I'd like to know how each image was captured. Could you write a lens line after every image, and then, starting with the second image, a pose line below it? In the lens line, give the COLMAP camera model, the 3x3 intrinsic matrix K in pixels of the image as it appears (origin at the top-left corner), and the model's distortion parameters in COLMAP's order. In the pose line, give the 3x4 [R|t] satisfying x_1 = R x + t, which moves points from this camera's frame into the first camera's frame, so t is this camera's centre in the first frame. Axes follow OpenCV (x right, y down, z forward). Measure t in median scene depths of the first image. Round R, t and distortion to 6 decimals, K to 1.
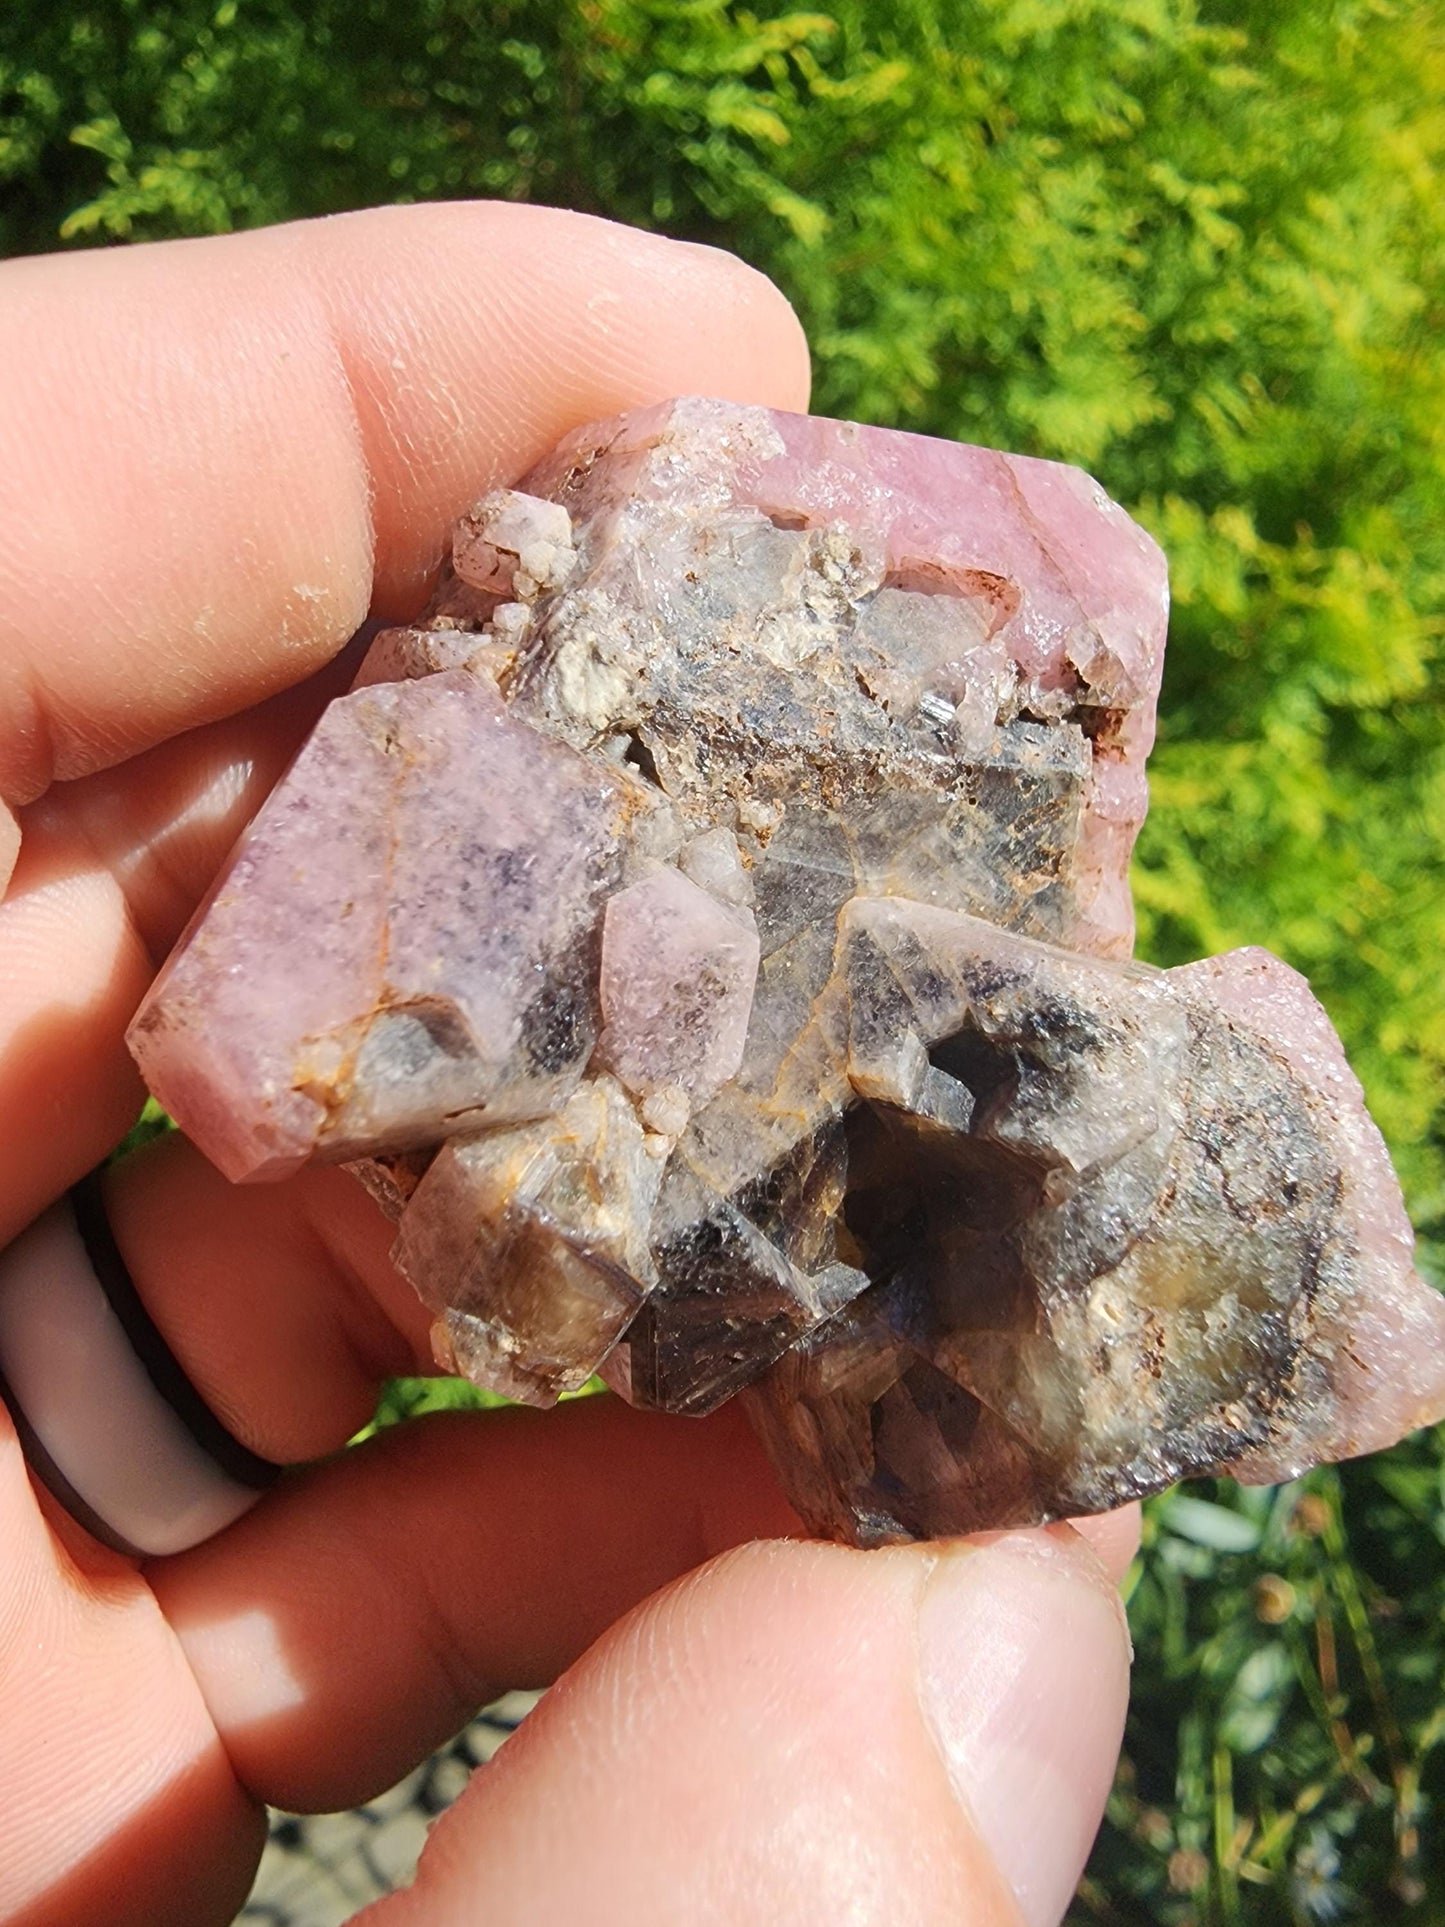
lens RADIAL K [[1347.6, 0, 722.5], [0, 1347.6, 963.5], [0, 0, 1]] dist [-0.000637, -0.004390]
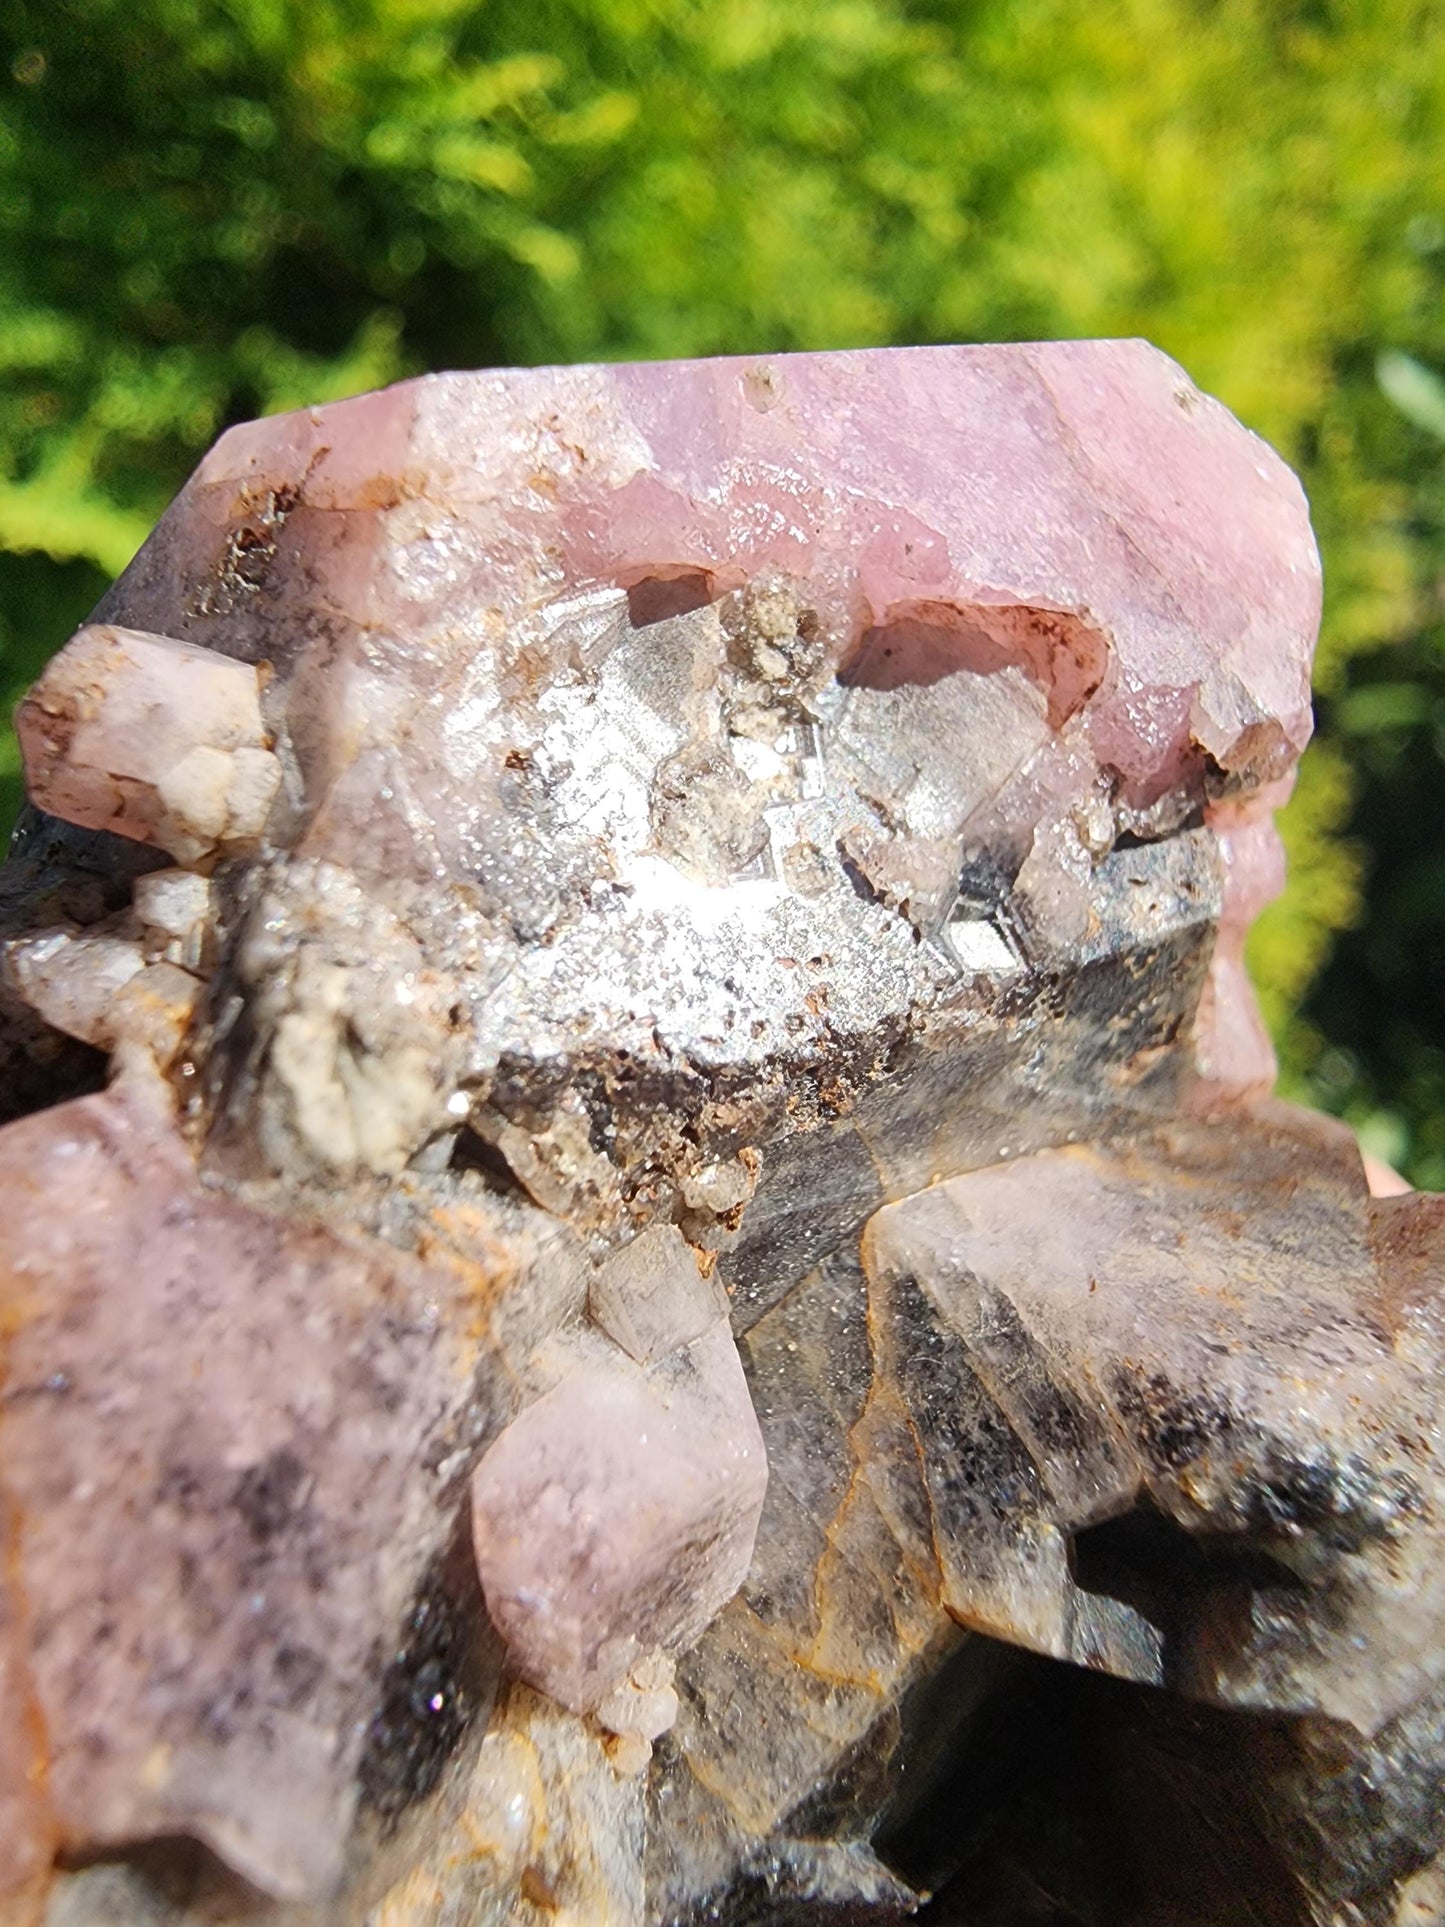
lens RADIAL K [[1432.1, 0, 722.5], [0, 1432.1, 963.5], [0, 0, 1]] dist [-0.000781, -0.001173]
pose [[0.982925, -0.168058, 0.074938, 0.000726], [0.150948, 0.969331, 0.193940, -0.305577], [-0.105233, -0.179317, 0.978147, 0.450663]]
